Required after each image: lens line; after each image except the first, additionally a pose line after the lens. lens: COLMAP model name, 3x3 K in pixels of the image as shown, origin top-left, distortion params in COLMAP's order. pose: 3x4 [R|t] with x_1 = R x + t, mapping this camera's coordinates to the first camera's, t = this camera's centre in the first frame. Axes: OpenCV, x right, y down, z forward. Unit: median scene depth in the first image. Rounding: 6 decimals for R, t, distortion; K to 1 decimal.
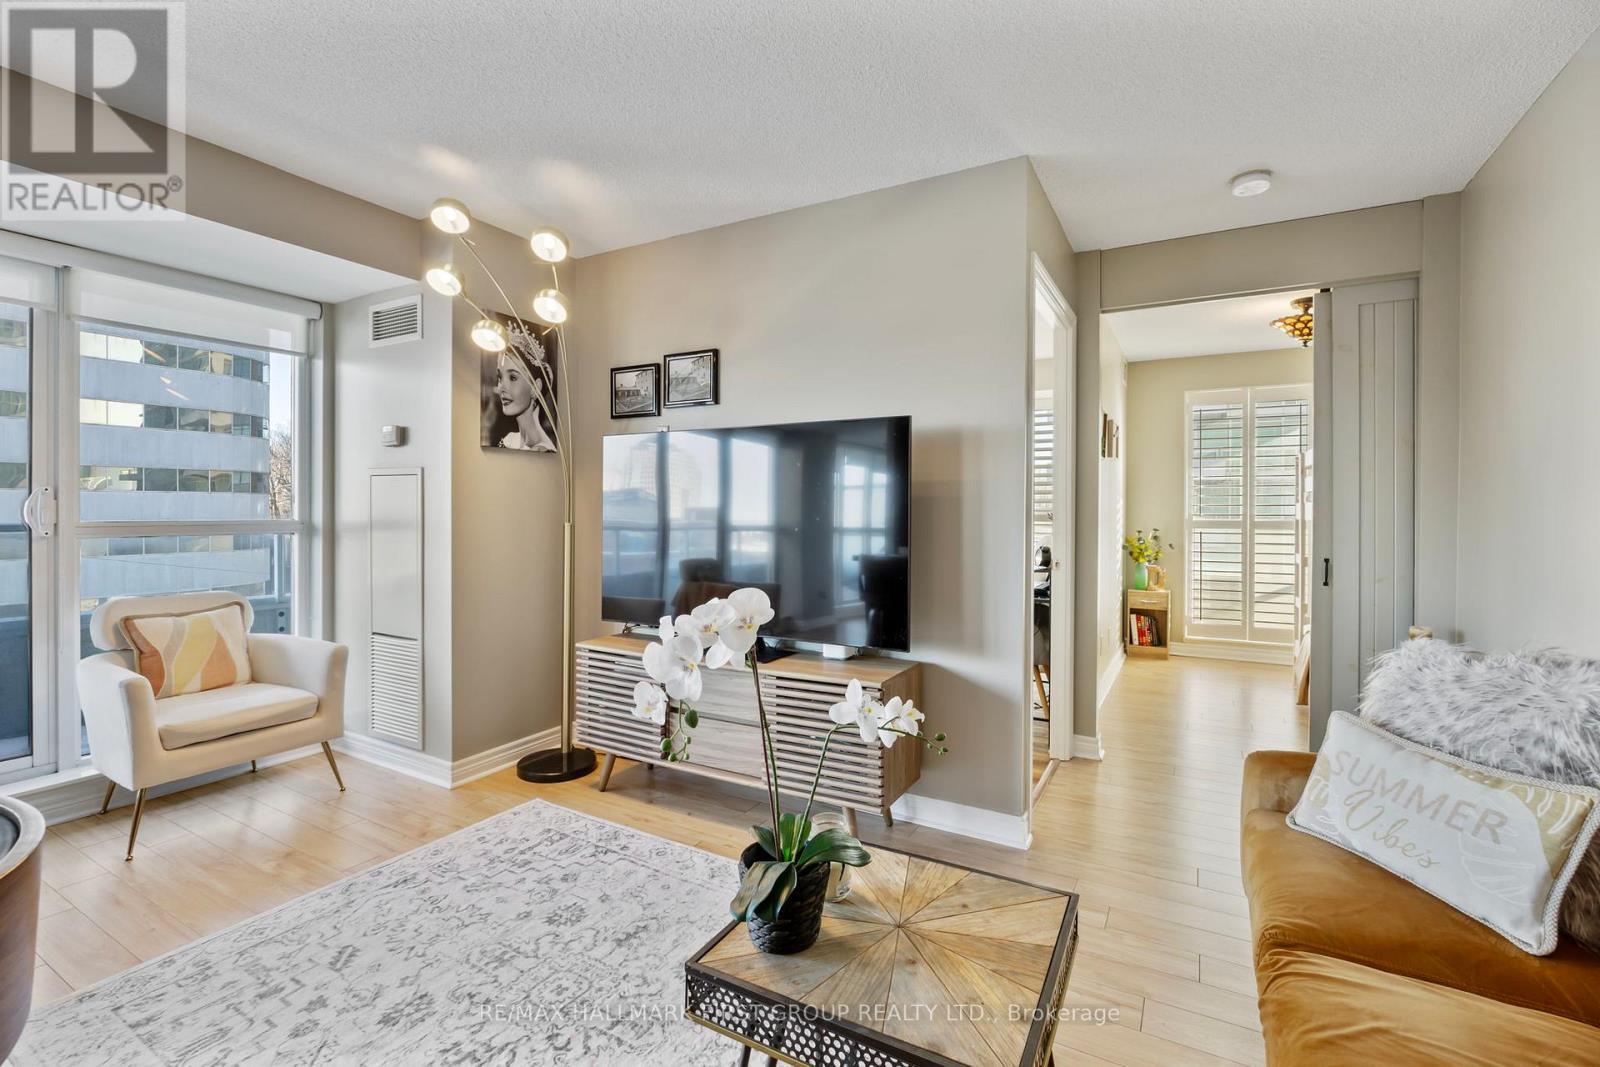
lens RADIAL K [[719.6, 0, 801.7], [0, 719.6, 518.2], [0, 0, 1]] dist [-0.002732, -0.000207]
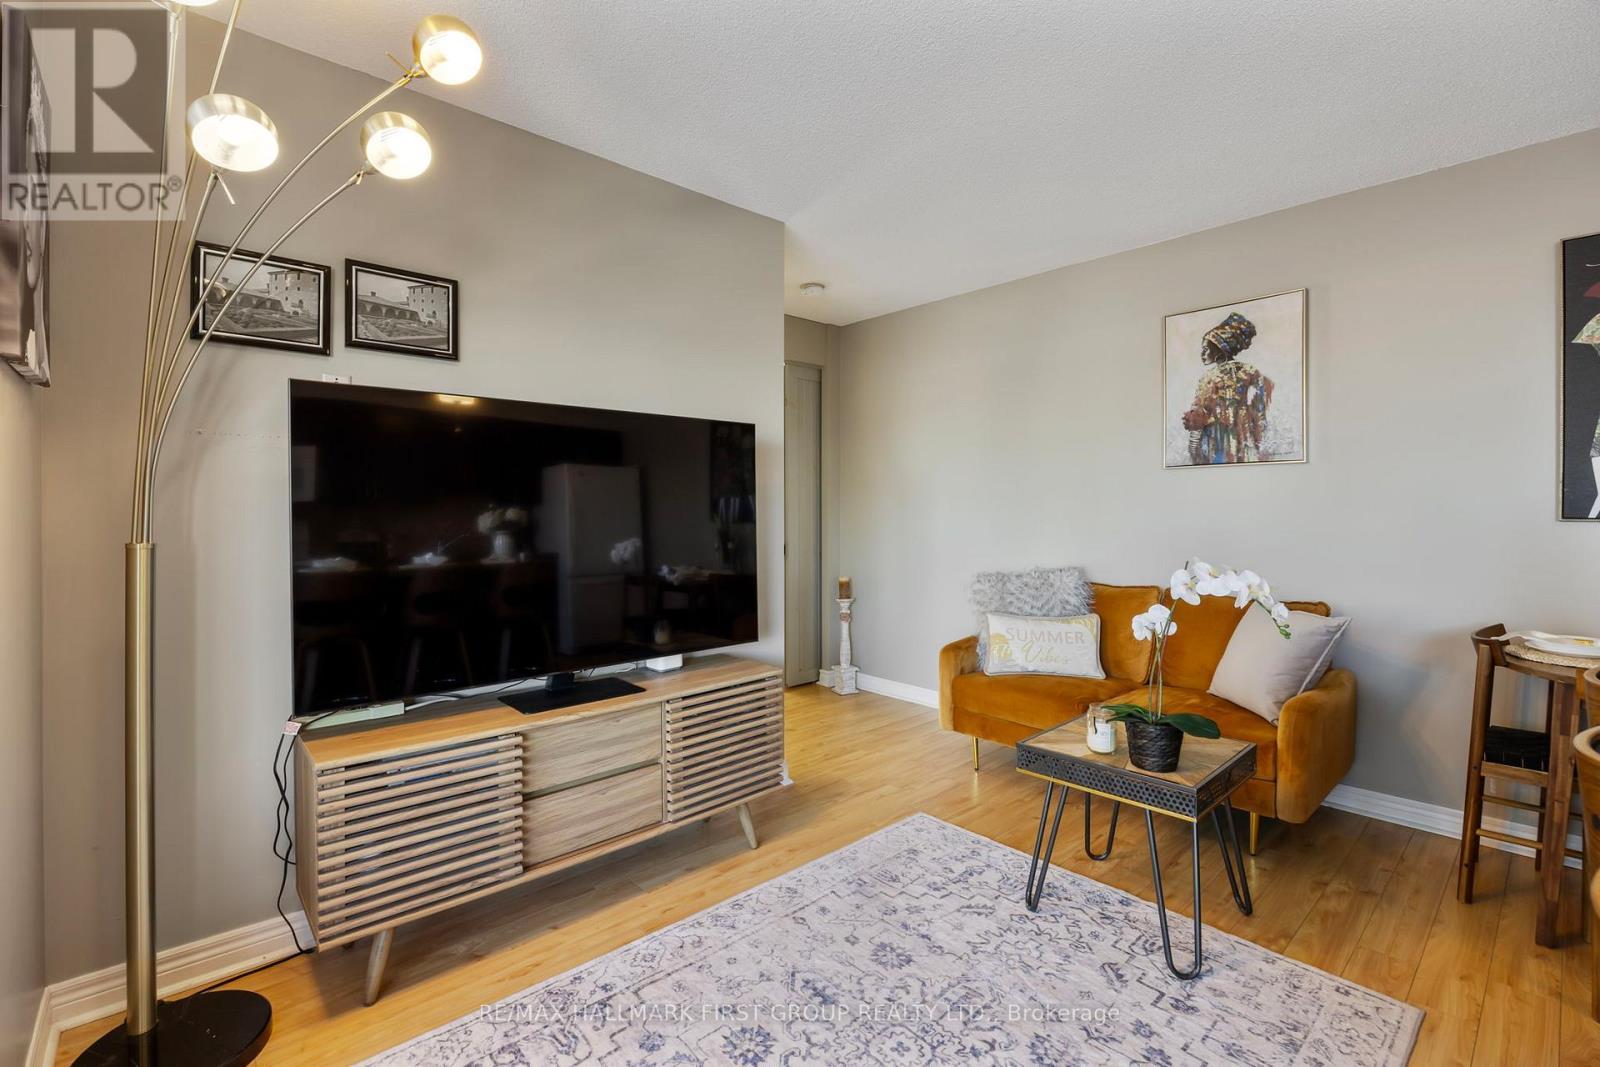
lens RADIAL K [[719.6, 0, 805.5], [0, 719.6, 522.1], [0, 0, 1]] dist [-0.002732, -0.000207]
pose [[0.299467, -0.023134, 0.953826, -0.850407], [0.014478, 0.999701, 0.019701, -0.015099], [-0.953997, 0.007910, 0.299713, 0.587759]]
